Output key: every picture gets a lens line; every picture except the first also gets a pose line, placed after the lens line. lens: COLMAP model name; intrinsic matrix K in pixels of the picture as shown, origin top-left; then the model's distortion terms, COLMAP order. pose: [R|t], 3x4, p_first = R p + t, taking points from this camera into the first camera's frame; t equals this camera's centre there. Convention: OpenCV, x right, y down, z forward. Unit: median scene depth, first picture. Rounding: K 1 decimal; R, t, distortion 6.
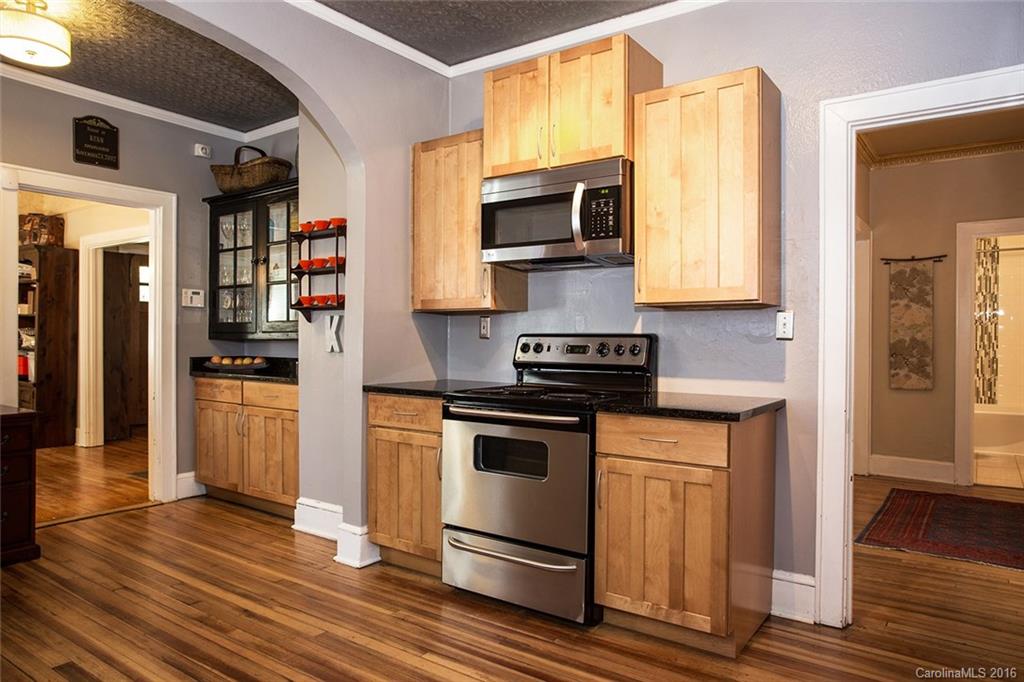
lens RADIAL K [[672.4, 0, 512.0], [0, 672.4, 341.0], [0, 0, 1]] dist [-0.037970, 0.003256]
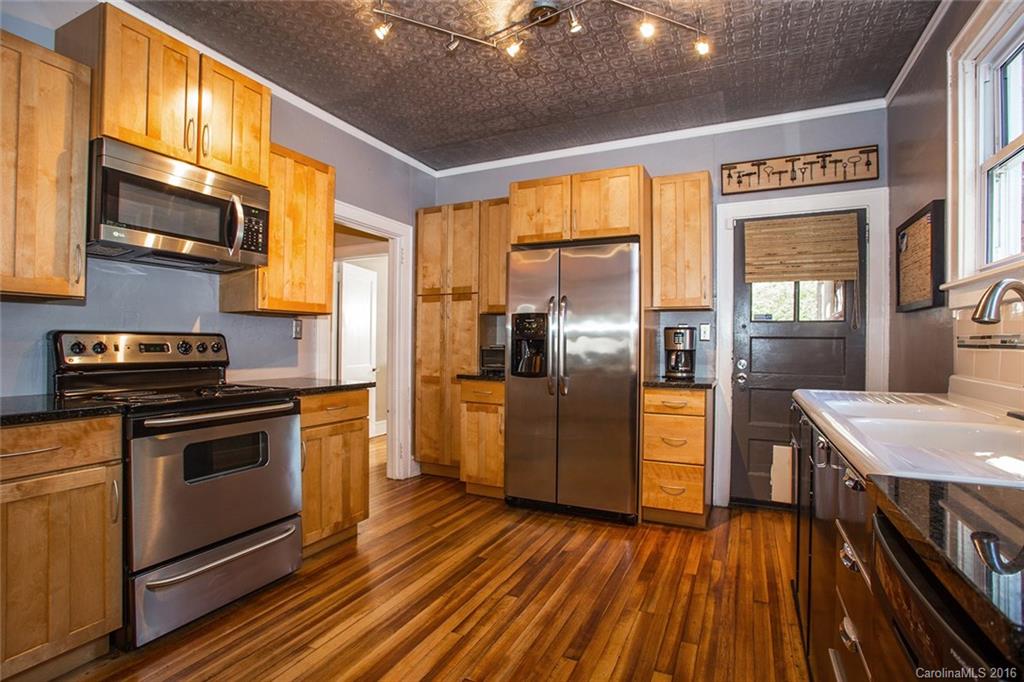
lens RADIAL K [[511.0, 0, 503.6], [0, 511.0, 341.0], [0, 0, 1]] dist [-0.074650, 0.032890]
pose [[-0.176246, -0.001631, 0.984345, -0.455273], [-0.001139, 0.999998, 0.001453, 0.000457], [-0.984345, -0.000865, -0.176248, 0.415130]]
